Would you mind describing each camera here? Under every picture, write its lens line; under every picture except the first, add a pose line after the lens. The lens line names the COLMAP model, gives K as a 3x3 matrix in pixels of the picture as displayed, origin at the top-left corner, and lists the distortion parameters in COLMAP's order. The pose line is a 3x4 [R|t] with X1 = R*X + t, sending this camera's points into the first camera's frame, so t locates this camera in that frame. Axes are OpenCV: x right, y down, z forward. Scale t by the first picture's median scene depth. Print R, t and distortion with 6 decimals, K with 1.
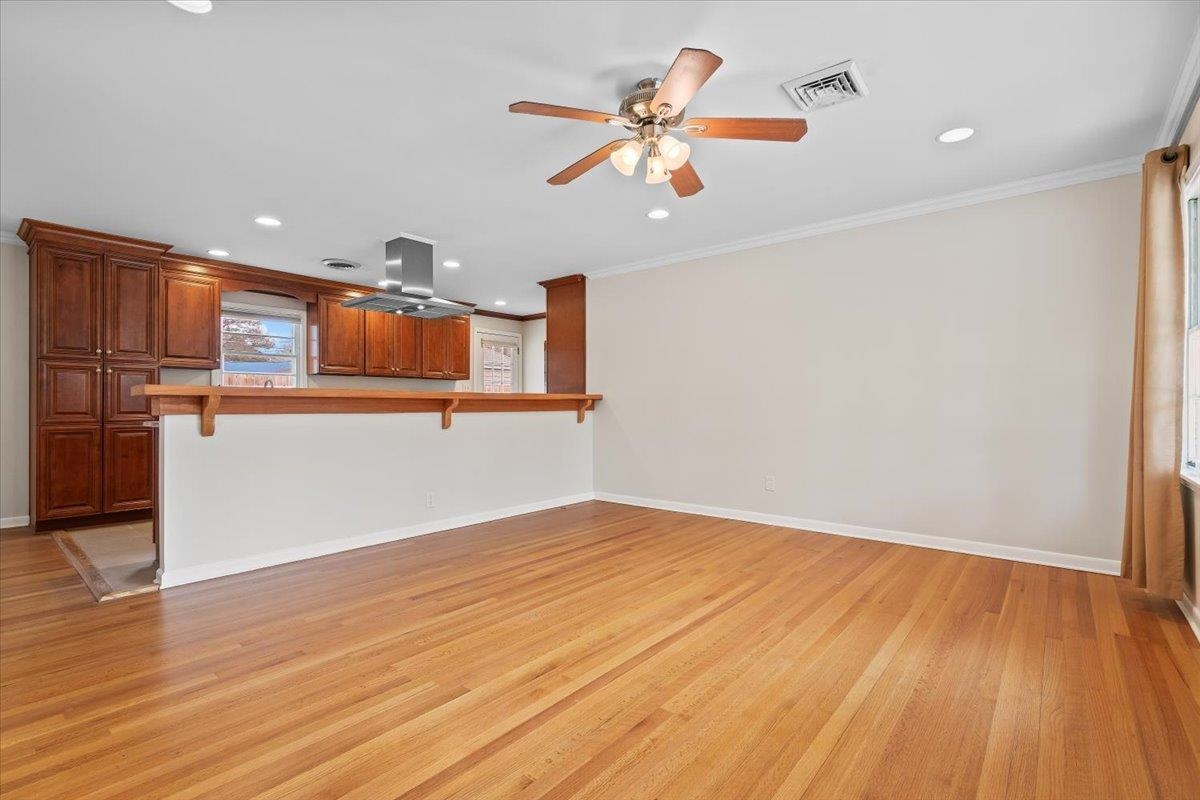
lens RADIAL K [[543.3, 0, 600.7], [0, 543.3, 402.4], [0, 0, 1]] dist [-0.000714, -0.000001]
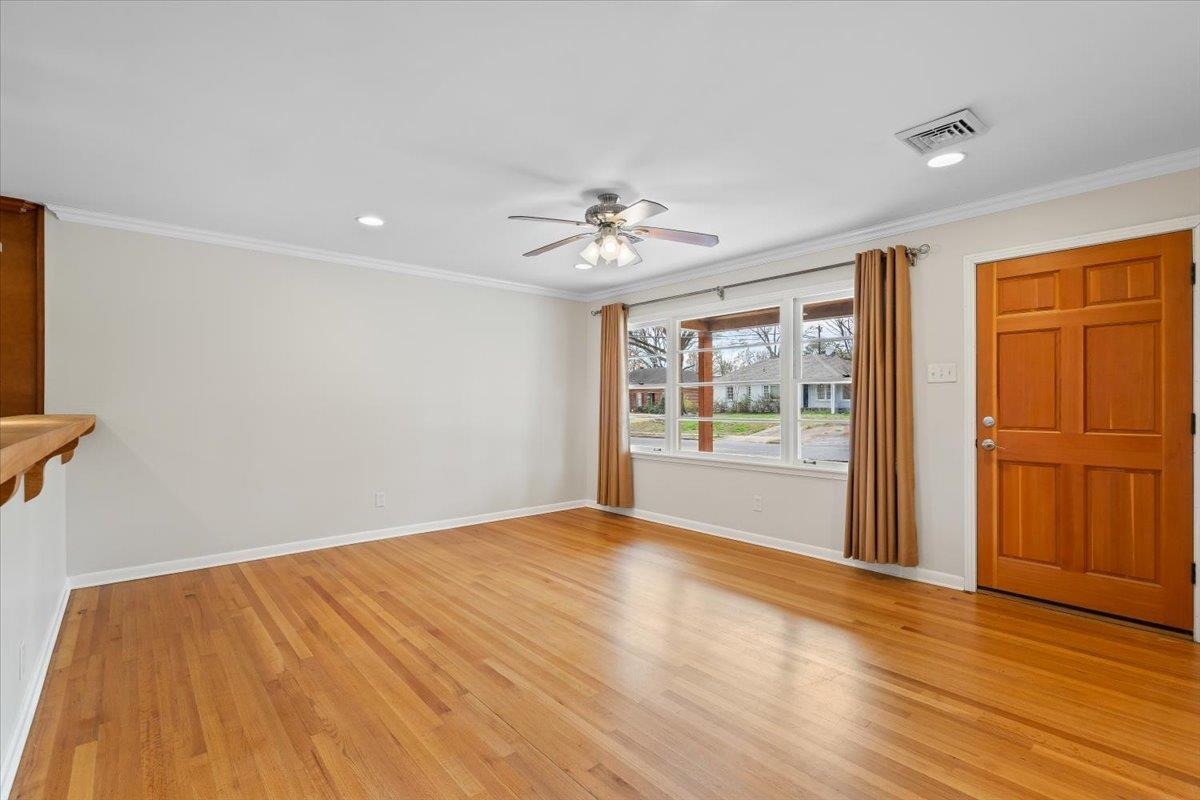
lens RADIAL K [[543.3, 0, 600.7], [0, 543.3, 402.4], [0, 0, 1]] dist [-0.000714, -0.000001]
pose [[0.153017, 0.004997, 0.988211, -0.703332], [-0.002111, 0.999987, -0.004729, -0.035517], [-0.988221, -0.001363, 0.153026, 0.460944]]
